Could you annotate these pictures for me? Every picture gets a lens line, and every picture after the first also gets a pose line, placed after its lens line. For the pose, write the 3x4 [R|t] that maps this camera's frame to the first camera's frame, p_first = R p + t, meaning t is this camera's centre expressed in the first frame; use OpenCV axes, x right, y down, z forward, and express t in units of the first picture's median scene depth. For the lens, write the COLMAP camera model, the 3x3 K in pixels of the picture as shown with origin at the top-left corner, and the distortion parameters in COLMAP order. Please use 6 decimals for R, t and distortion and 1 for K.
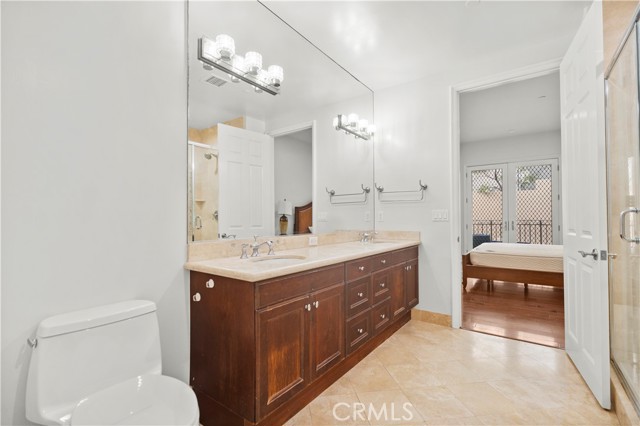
lens RADIAL K [[292.9, 0, 320.1], [0, 292.9, 214.5], [0, 0, 1]] dist [0.011088, -0.000774]
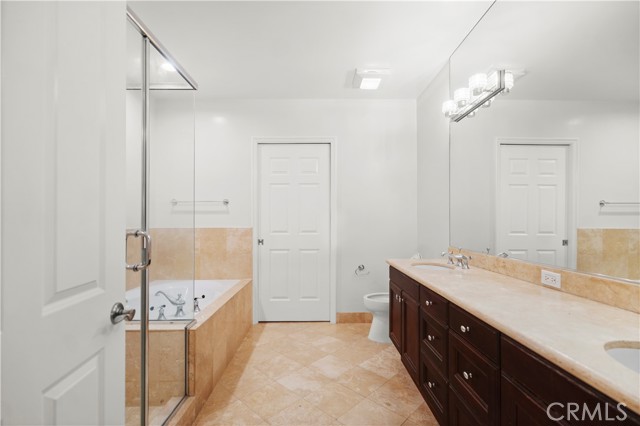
lens RADIAL K [[292.9, 0, 321.0], [0, 292.9, 217.7], [0, 0, 1]] dist [0.011088, -0.000774]
pose [[-0.799090, -0.000070, -0.601212, 0.819301], [0.009931, 0.999862, -0.013316, -0.030693], [0.601130, -0.016611, -0.798979, 1.436267]]
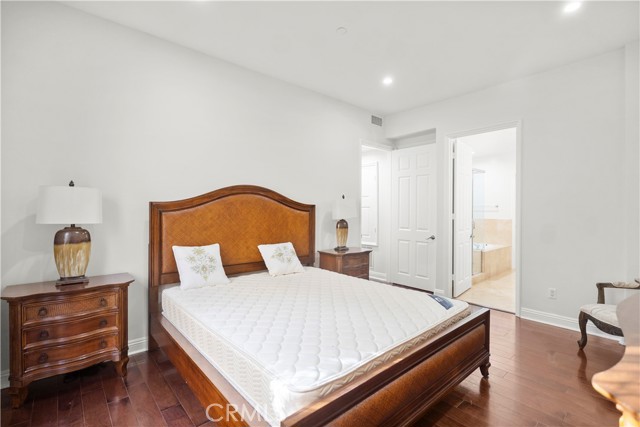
lens RADIAL K [[292.9, 0, 320.8], [0, 292.9, 214.3], [0, 0, 1]] dist [0.011088, -0.000774]
pose [[-0.977875, -0.007048, 0.209069, 1.343595], [-0.006434, 0.999973, 0.003616, -0.048100], [-0.209089, 0.002191, -0.977894, 2.983228]]
